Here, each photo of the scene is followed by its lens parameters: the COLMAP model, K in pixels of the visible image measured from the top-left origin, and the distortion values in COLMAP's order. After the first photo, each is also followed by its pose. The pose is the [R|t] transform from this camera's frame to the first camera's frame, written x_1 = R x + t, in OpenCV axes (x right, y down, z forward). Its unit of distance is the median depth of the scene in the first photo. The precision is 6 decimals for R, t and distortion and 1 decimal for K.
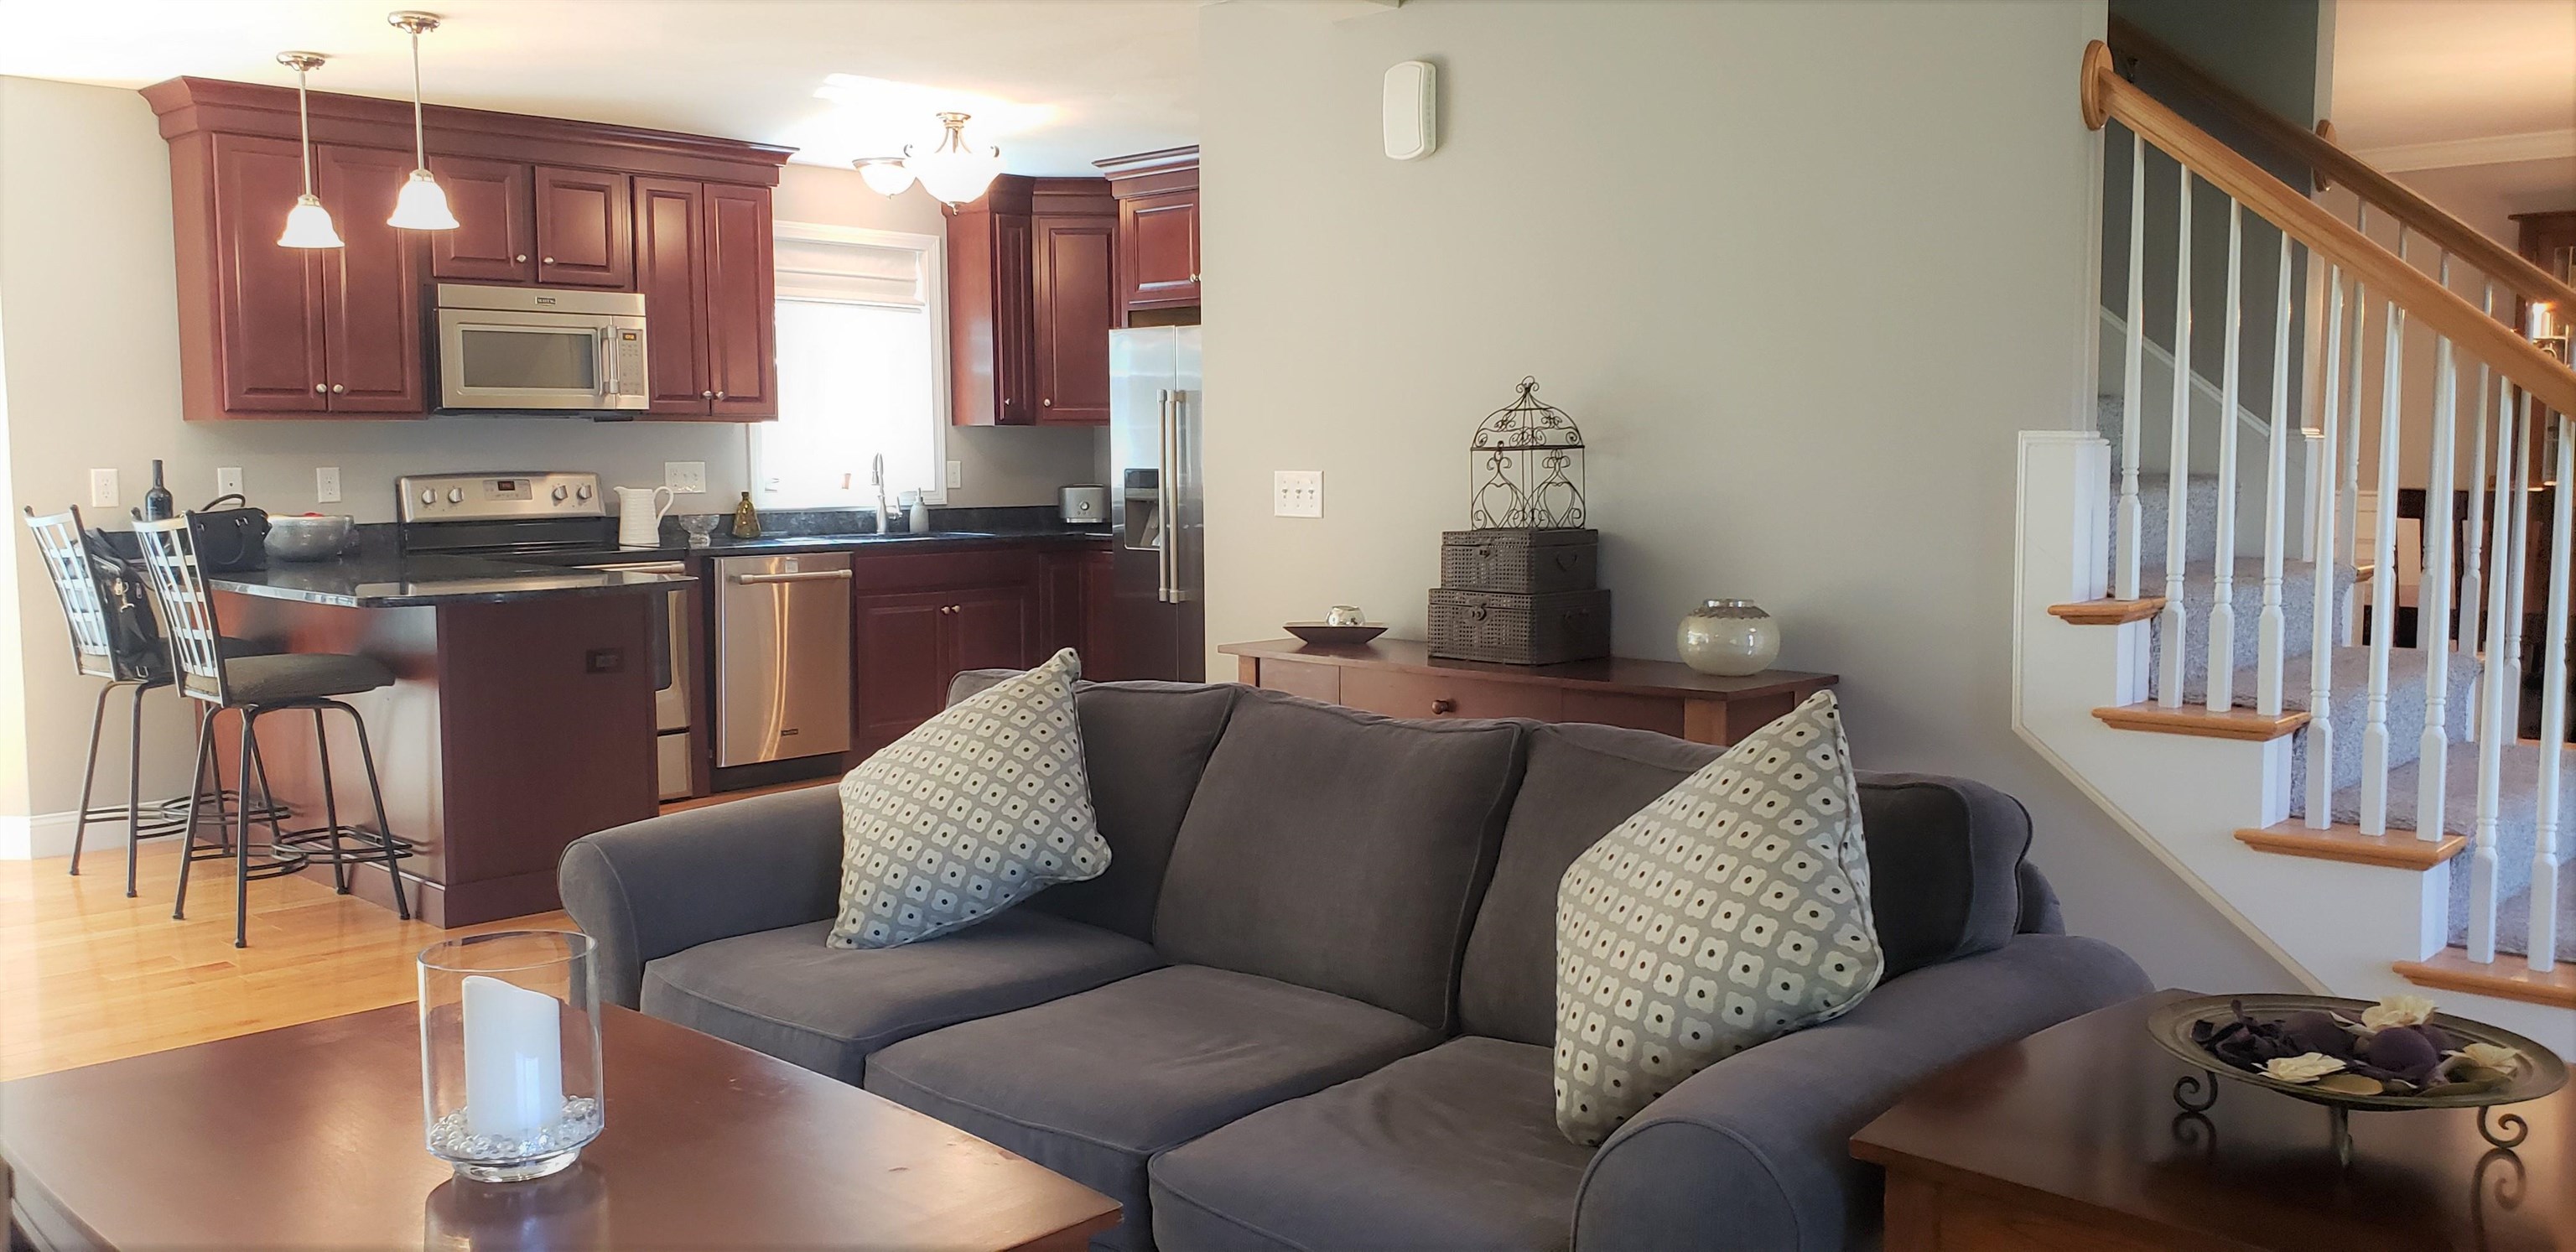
lens RADIAL K [[1987.0, 0, 1274.8], [0, 1987.0, 628.7], [0, 0, 1]] dist [0.013389, -0.005514]
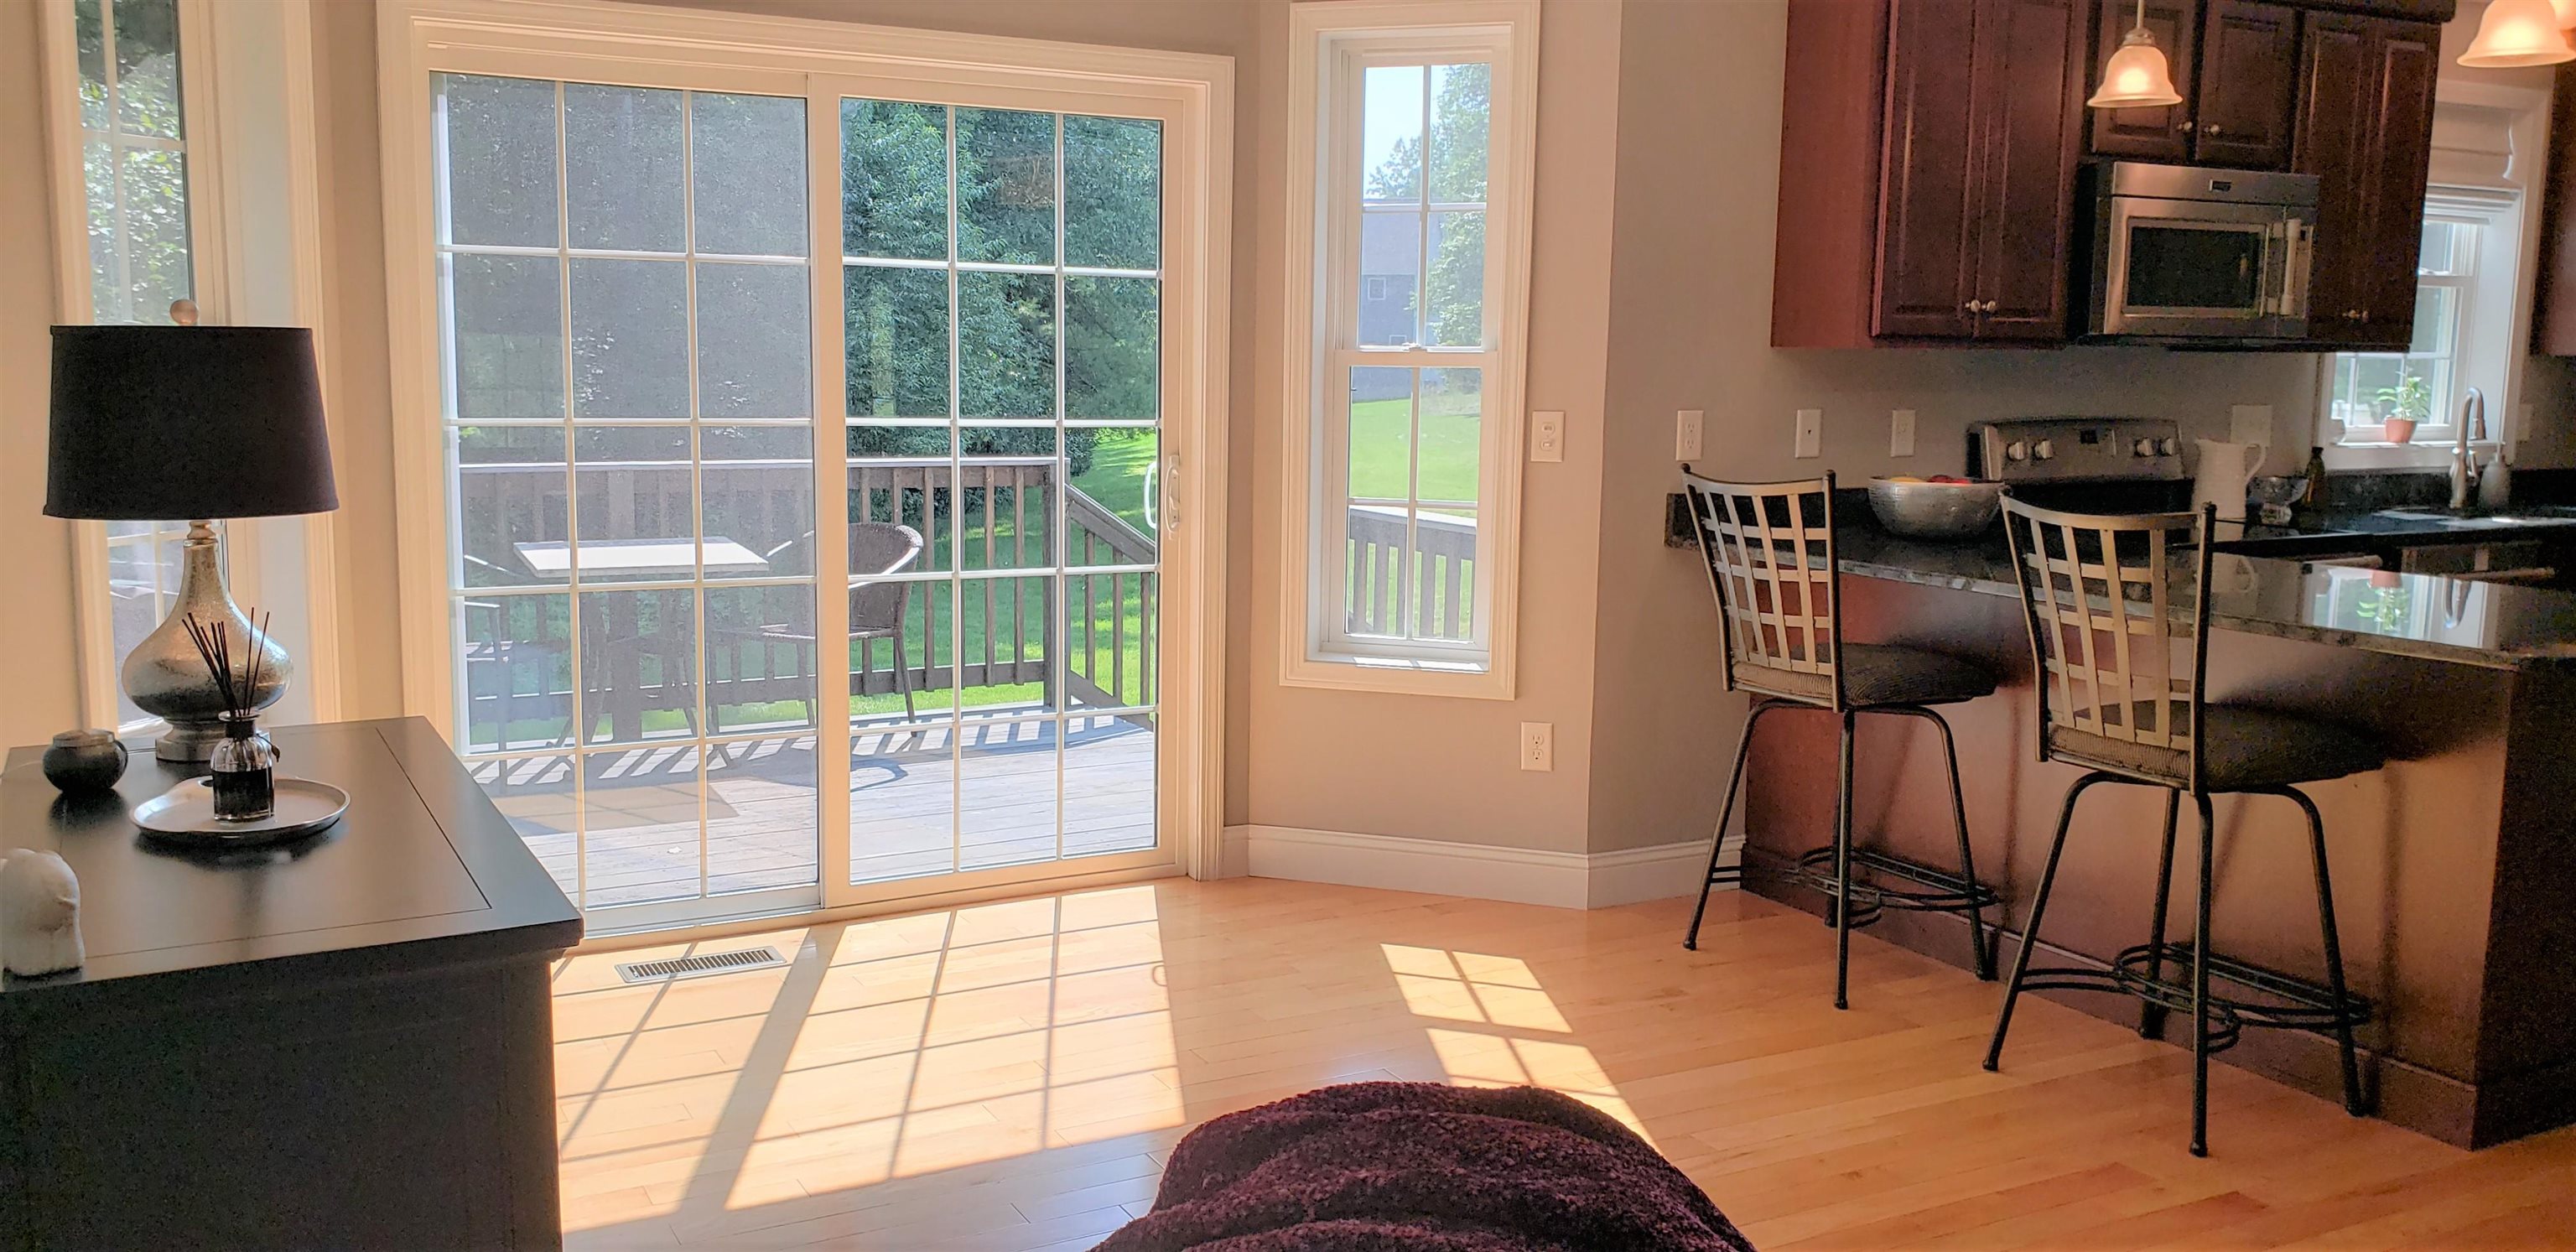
lens RADIAL K [[1987.0, 0, 1288.7], [0, 1987.0, 614.7], [0, 0, 1]] dist [0.013389, -0.005514]
pose [[0.950533, 0.059081, -0.304954, -0.498834], [-0.046055, 0.997700, 0.049737, -0.032601], [0.307191, -0.033232, 0.951067, 0.223952]]
